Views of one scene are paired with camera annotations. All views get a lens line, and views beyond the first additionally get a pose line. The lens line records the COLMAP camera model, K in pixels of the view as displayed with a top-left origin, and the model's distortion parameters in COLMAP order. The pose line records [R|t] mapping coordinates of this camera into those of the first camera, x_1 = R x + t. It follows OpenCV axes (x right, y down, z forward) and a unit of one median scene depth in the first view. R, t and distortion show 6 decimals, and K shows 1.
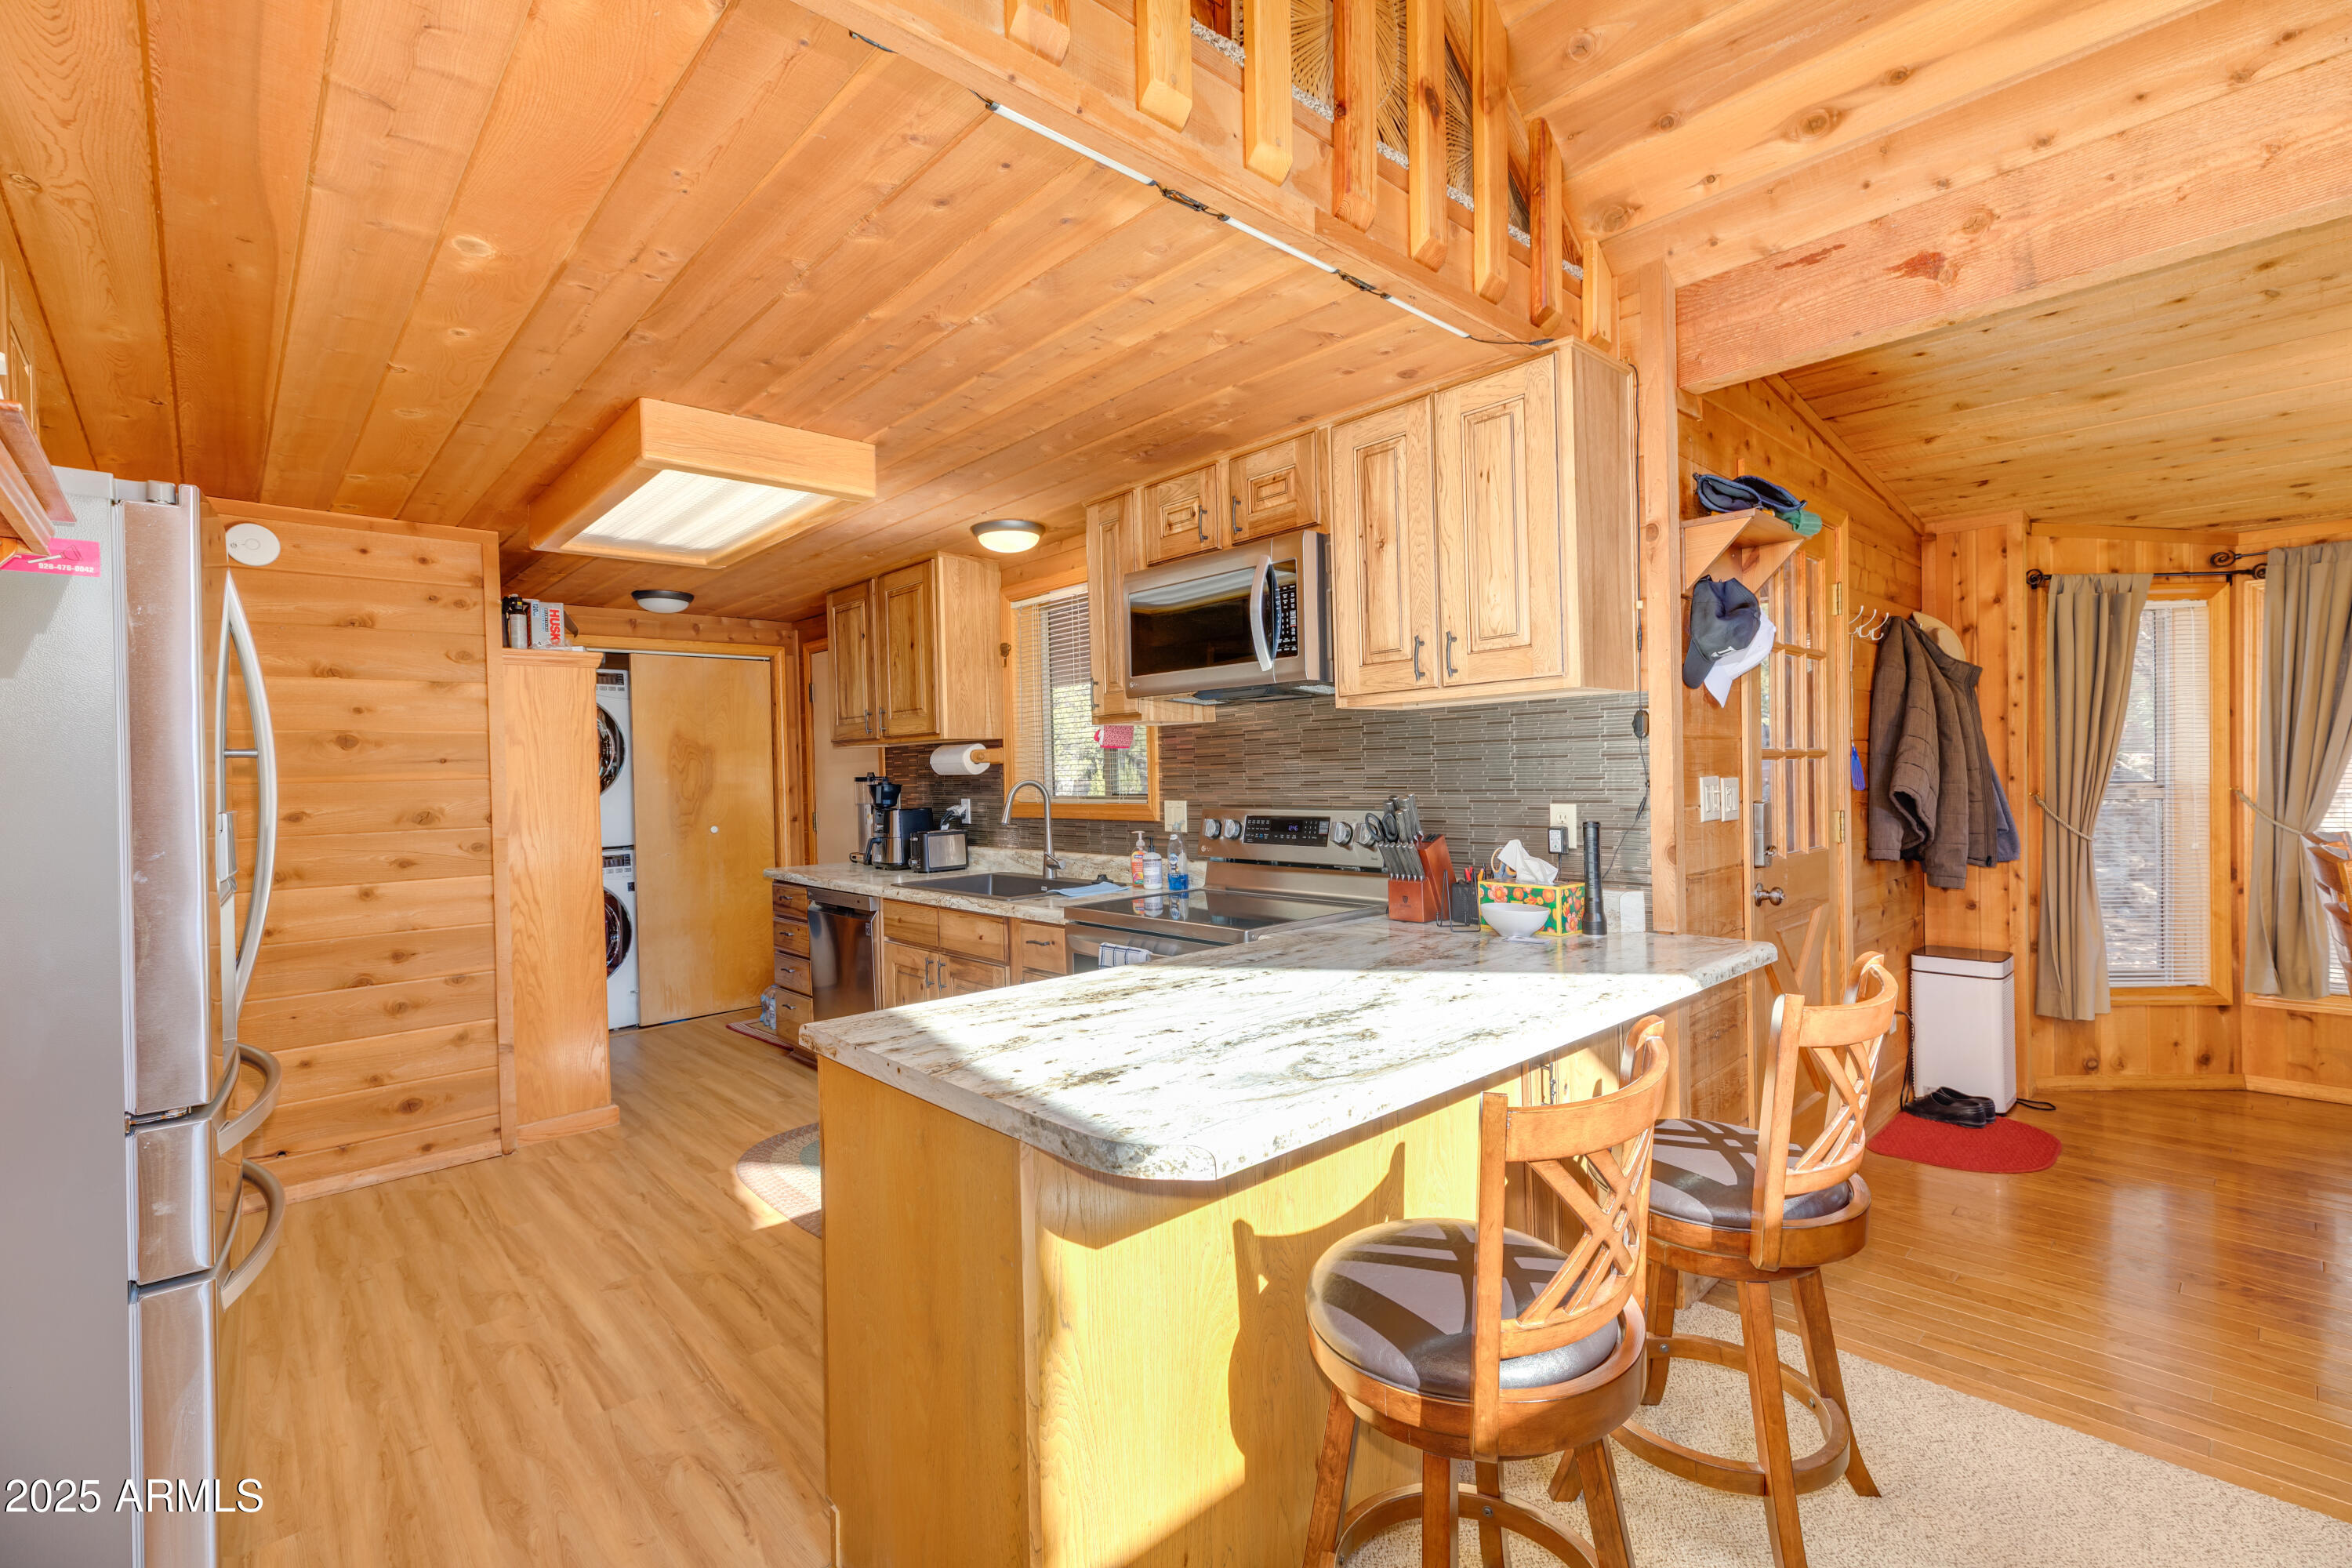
lens RADIAL K [[1050.8, 0, 1179.0], [0, 1050.8, 781.3], [0, 0, 1]] dist [0.002151, 0.000895]
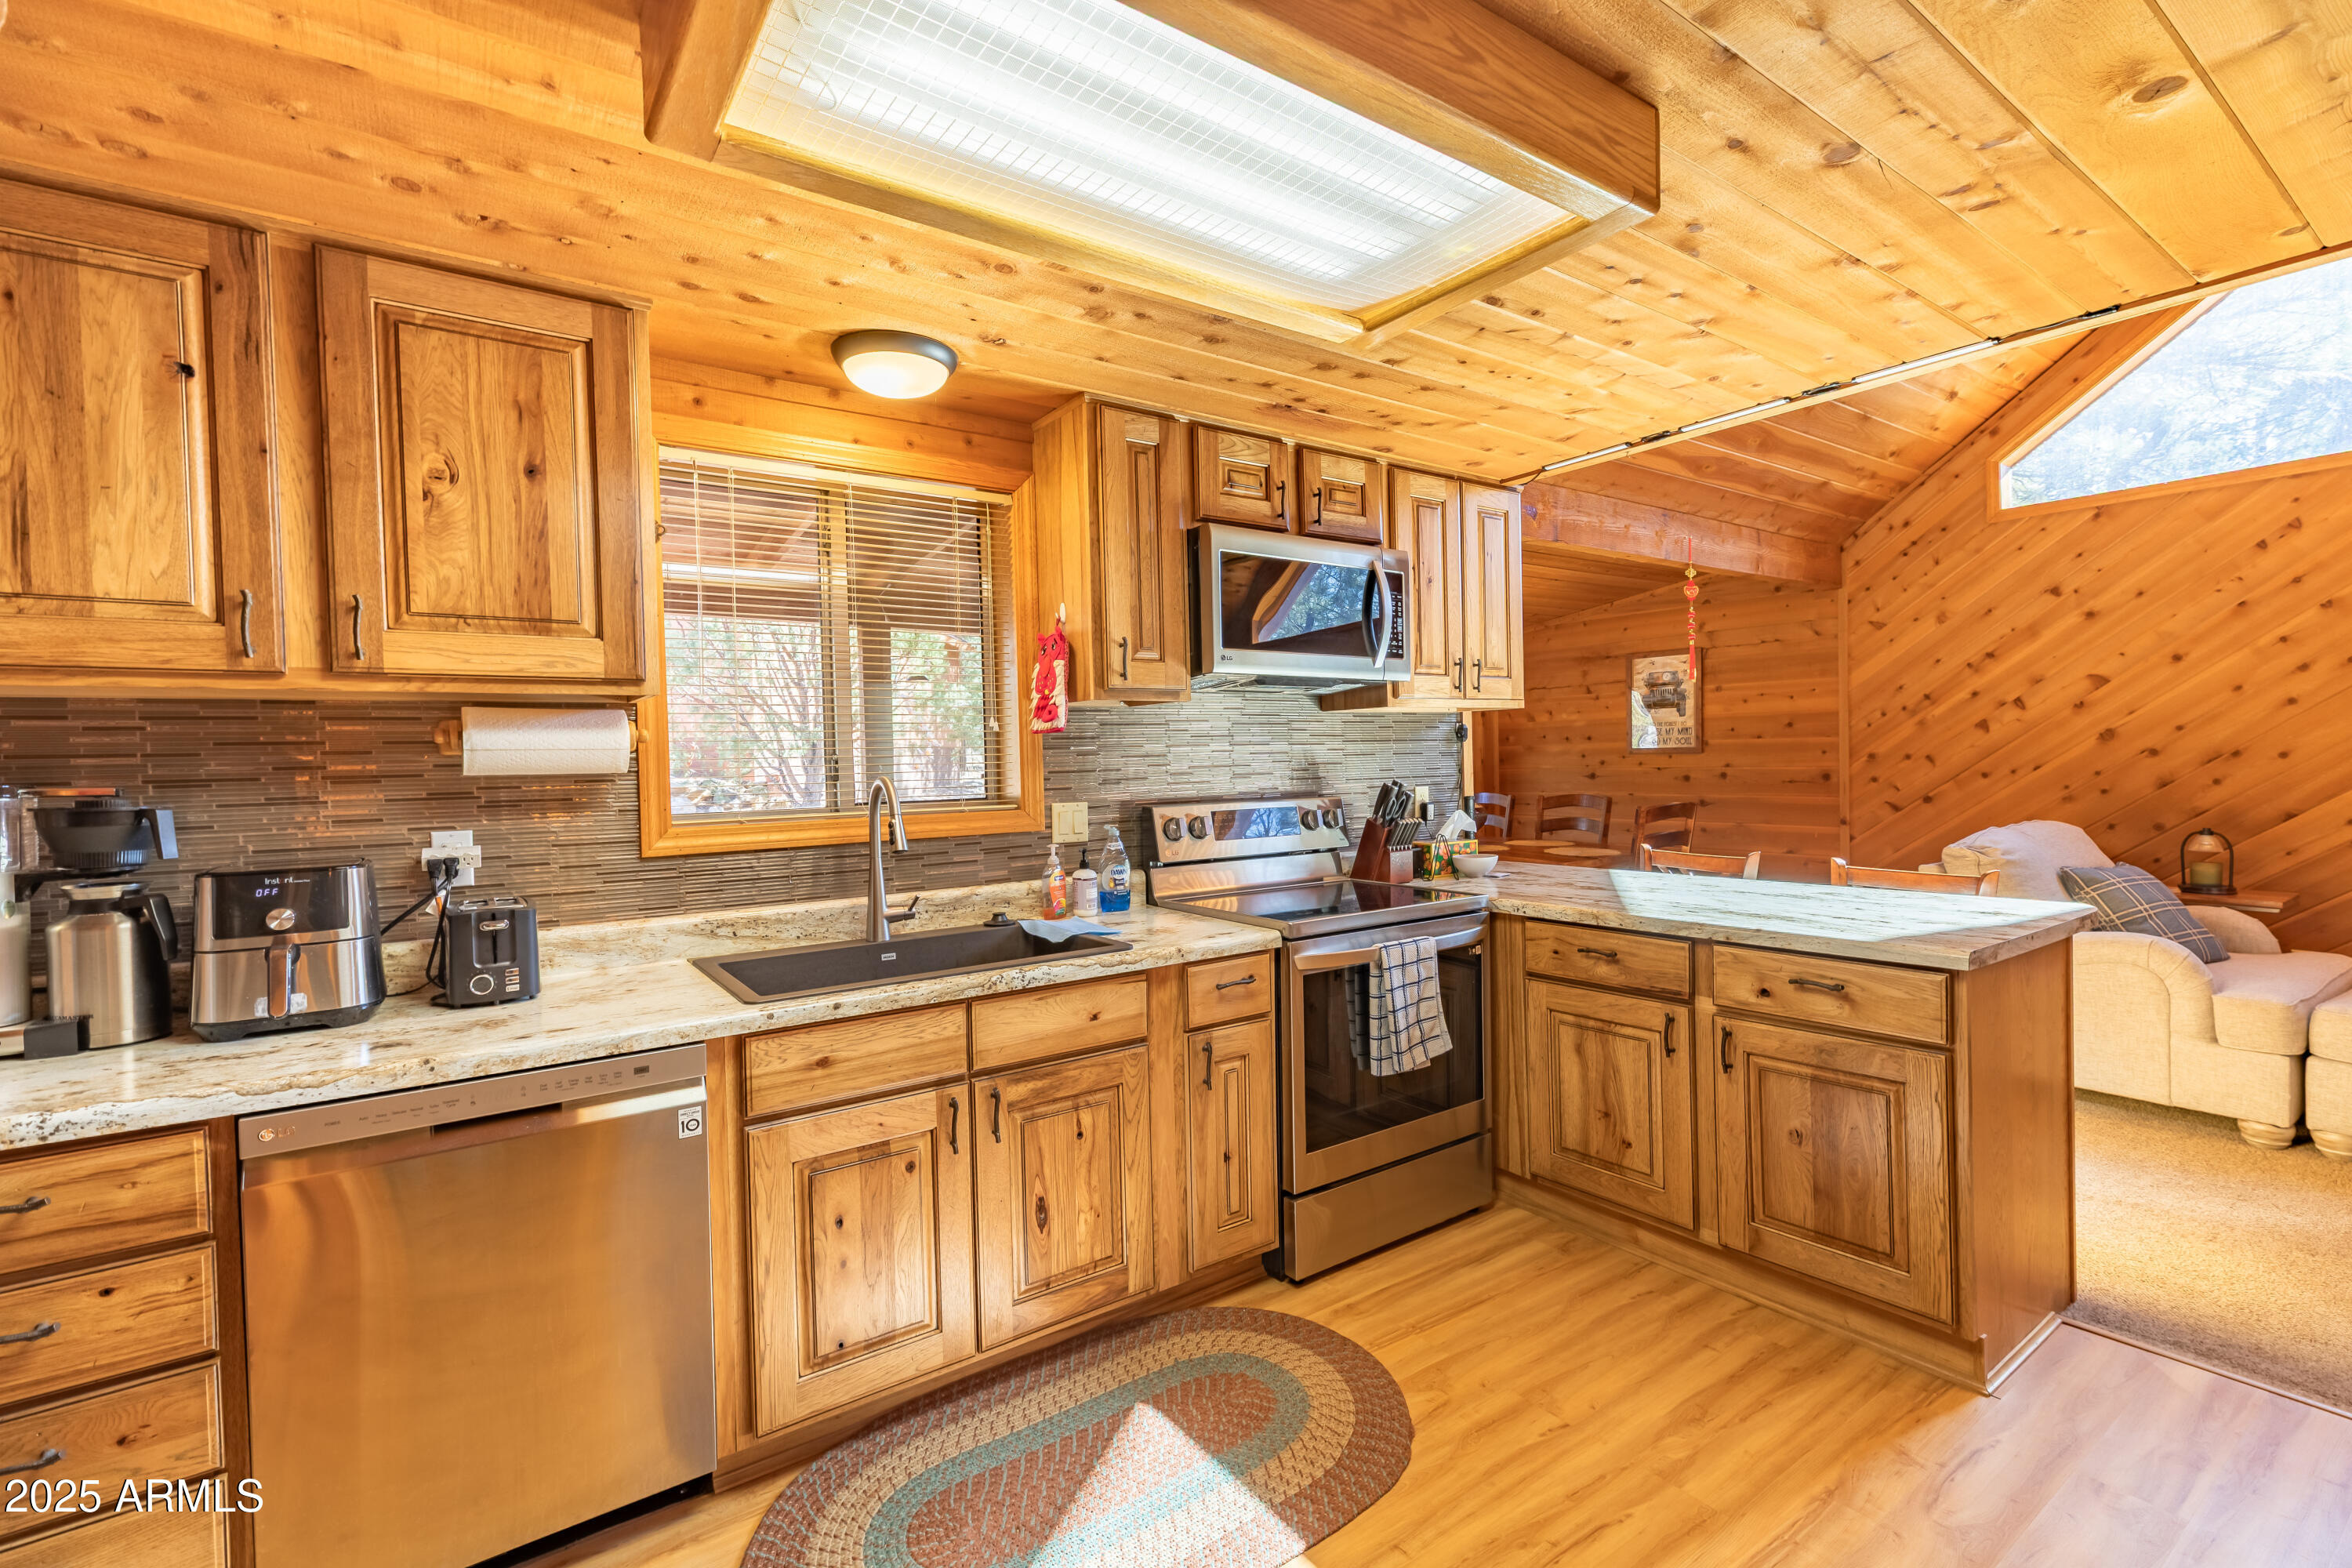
lens RADIAL K [[1050.8, 0, 1179.0], [0, 1050.8, 781.3], [0, 0, 1]] dist [0.002151, 0.000895]
pose [[0.119545, 0.002433, 0.992826, -0.756555], [0.031234, 0.999493, -0.006211, 0.009434], [-0.992337, 0.031752, 0.119409, 0.802164]]
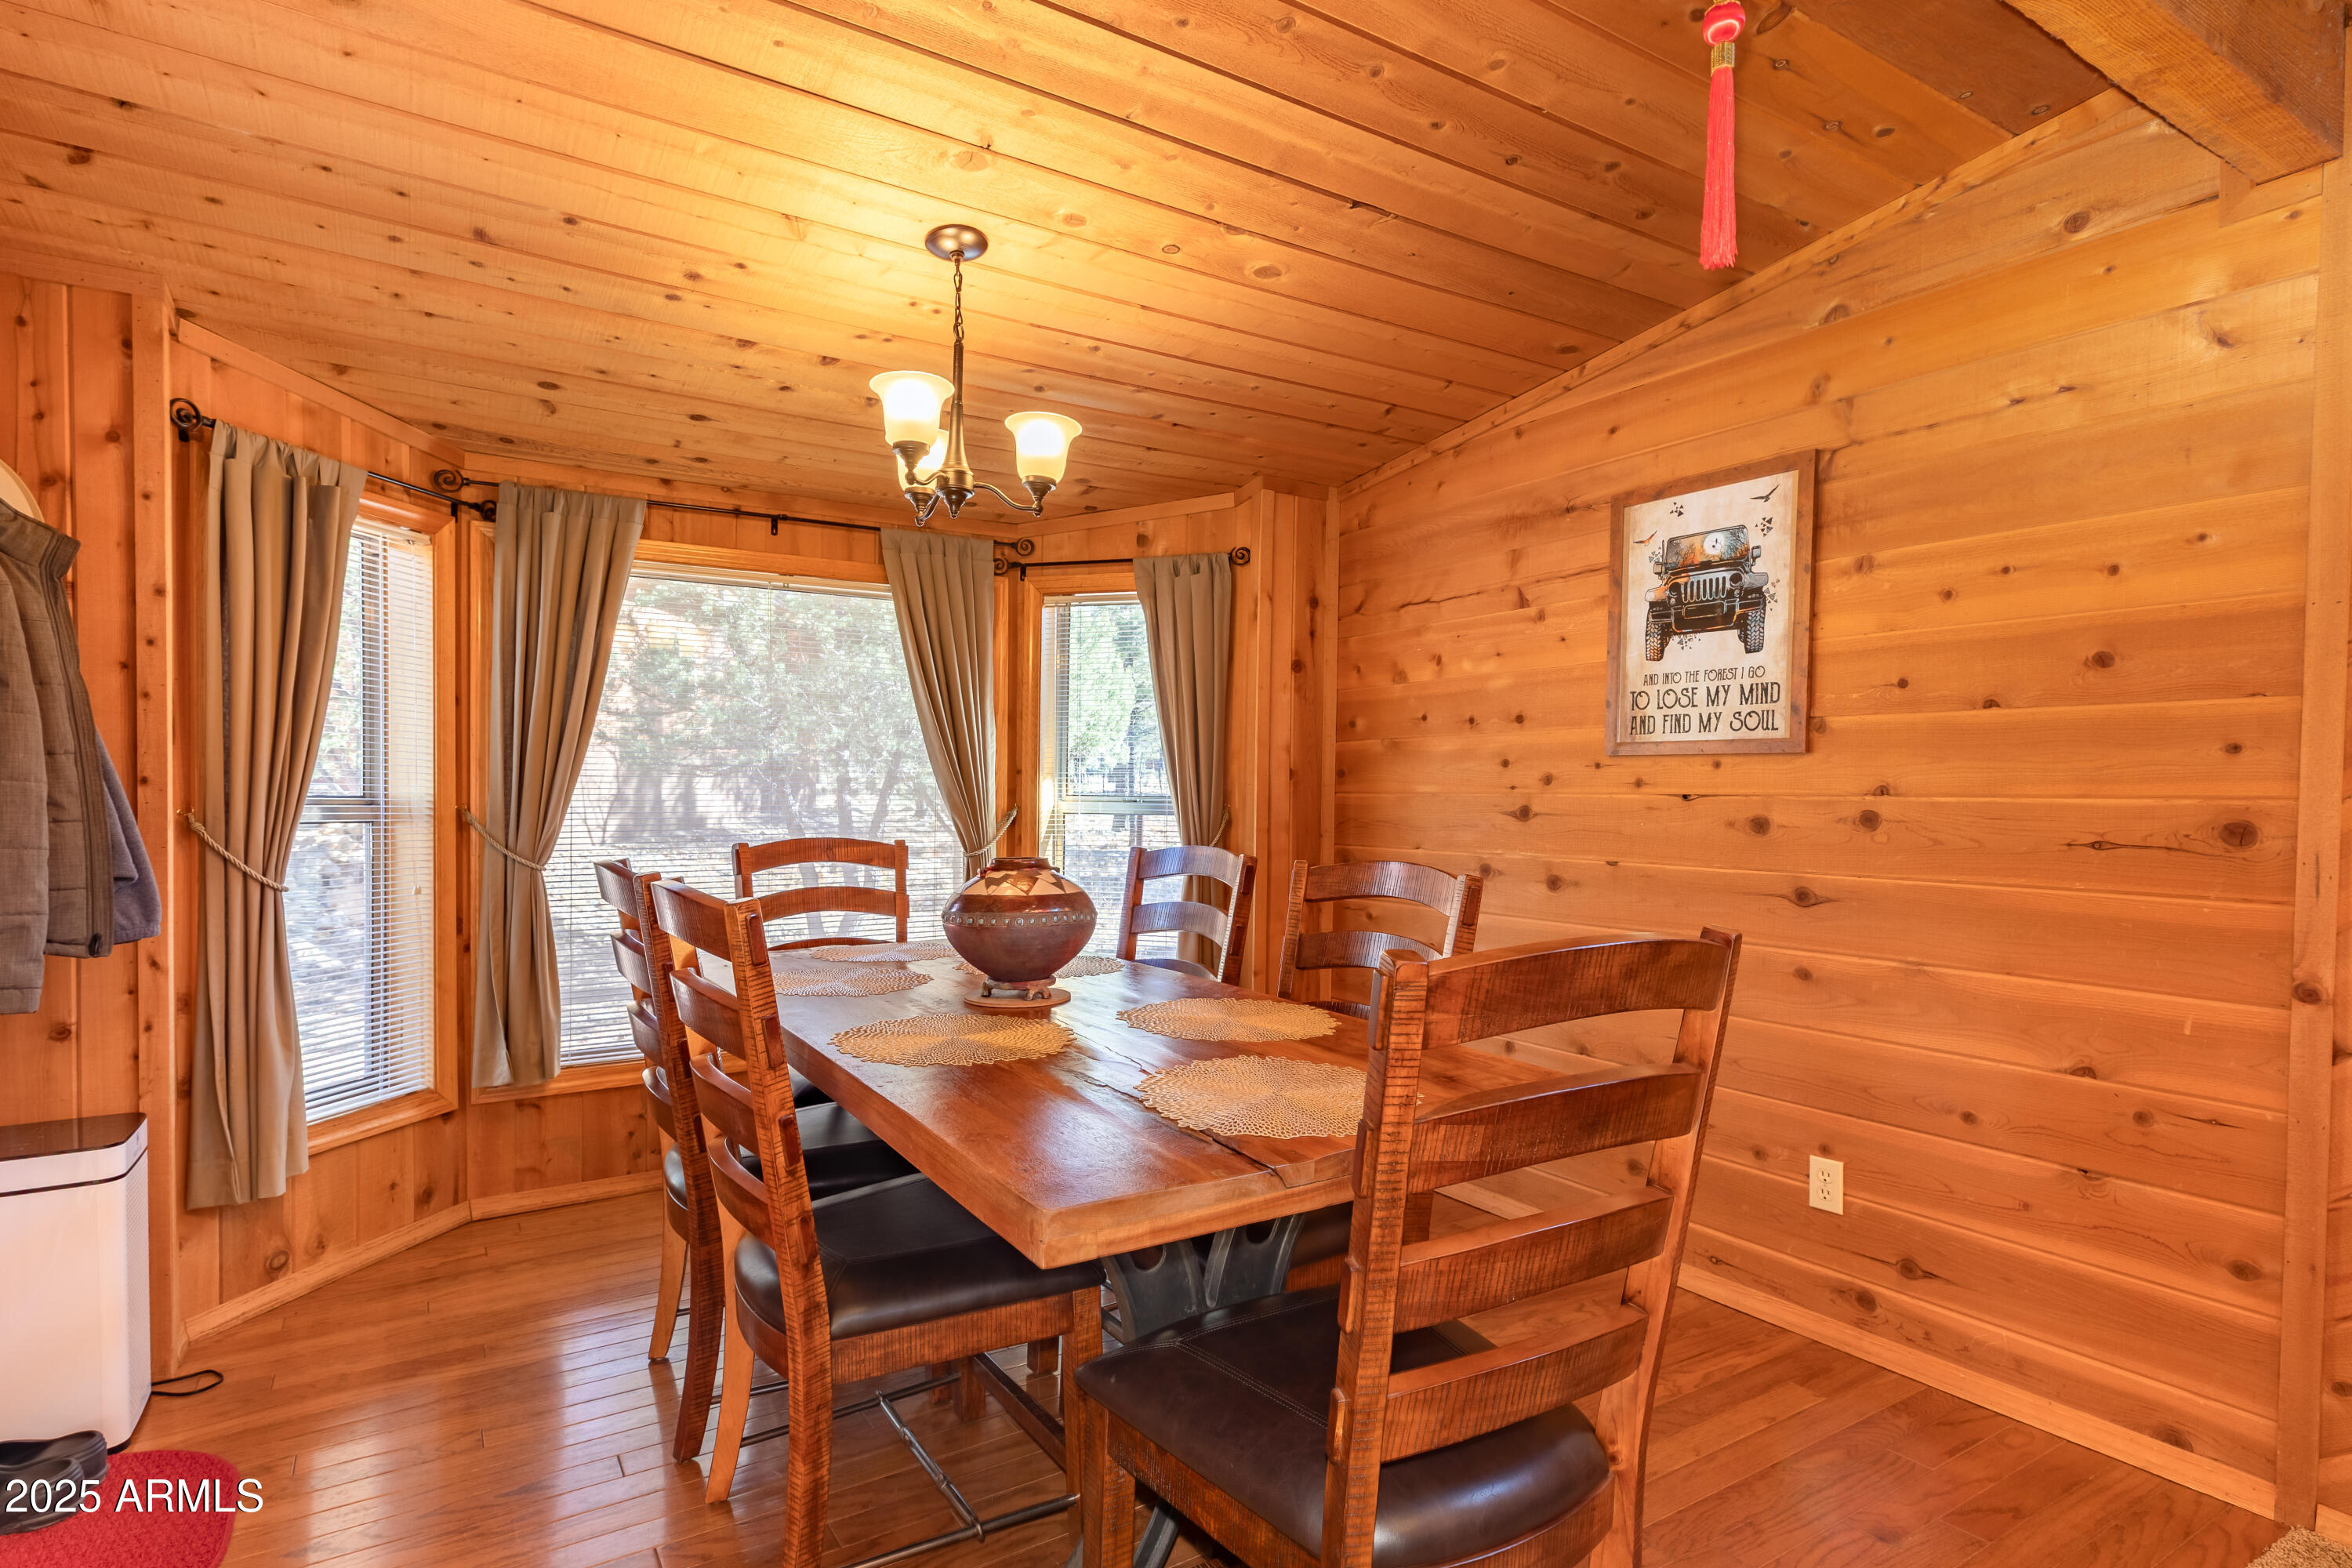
lens RADIAL K [[1172.6, 0, 1124.0], [0, 1172.6, 824.0], [0, 0, 1]] dist [0.004903, 0.001871]
pose [[0.202698, -0.000231, 0.979241, 0.315883], [-0.000262, 1.000000, 0.000290, 0.019044], [-0.979241, -0.000316, 0.202698, 0.403179]]
